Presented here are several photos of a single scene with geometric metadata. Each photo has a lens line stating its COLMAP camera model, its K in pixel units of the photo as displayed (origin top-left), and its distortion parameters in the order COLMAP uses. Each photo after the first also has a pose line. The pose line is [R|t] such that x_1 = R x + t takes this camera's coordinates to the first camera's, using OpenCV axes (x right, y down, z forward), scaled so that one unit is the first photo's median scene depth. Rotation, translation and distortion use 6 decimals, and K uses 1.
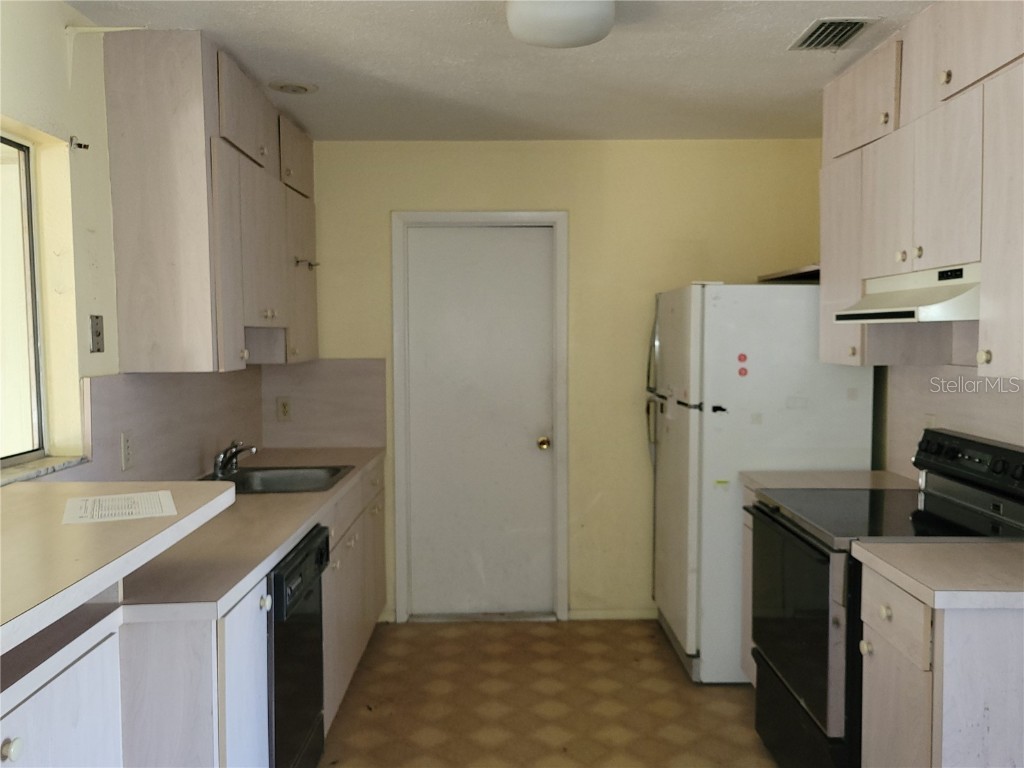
lens RADIAL K [[866.4, 0, 515.3], [0, 866.4, 386.7], [0, 0, 1]] dist [0.051318, -0.038625]
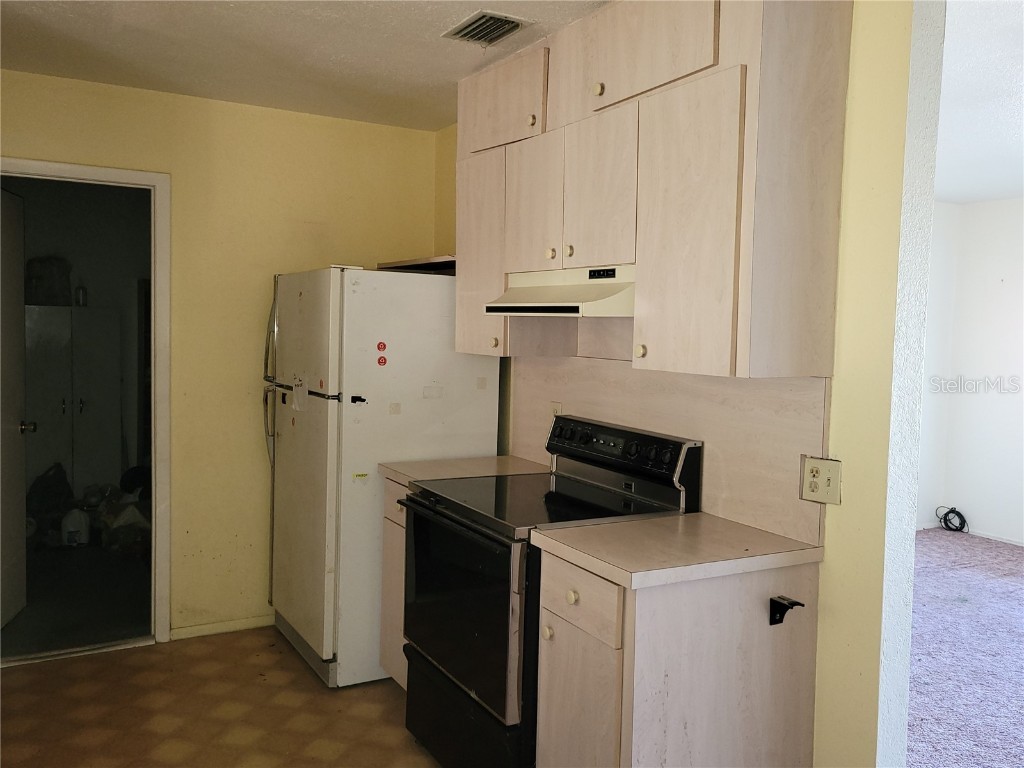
lens RADIAL K [[866.4, 0, 509.7], [0, 866.4, 378.9], [0, 0, 1]] dist [0.051318, -0.038625]
pose [[0.877166, -0.001332, 0.480185, -0.092055], [-0.002244, 0.999974, 0.006874, -0.004514], [-0.480181, -0.007108, 0.877140, 0.092246]]
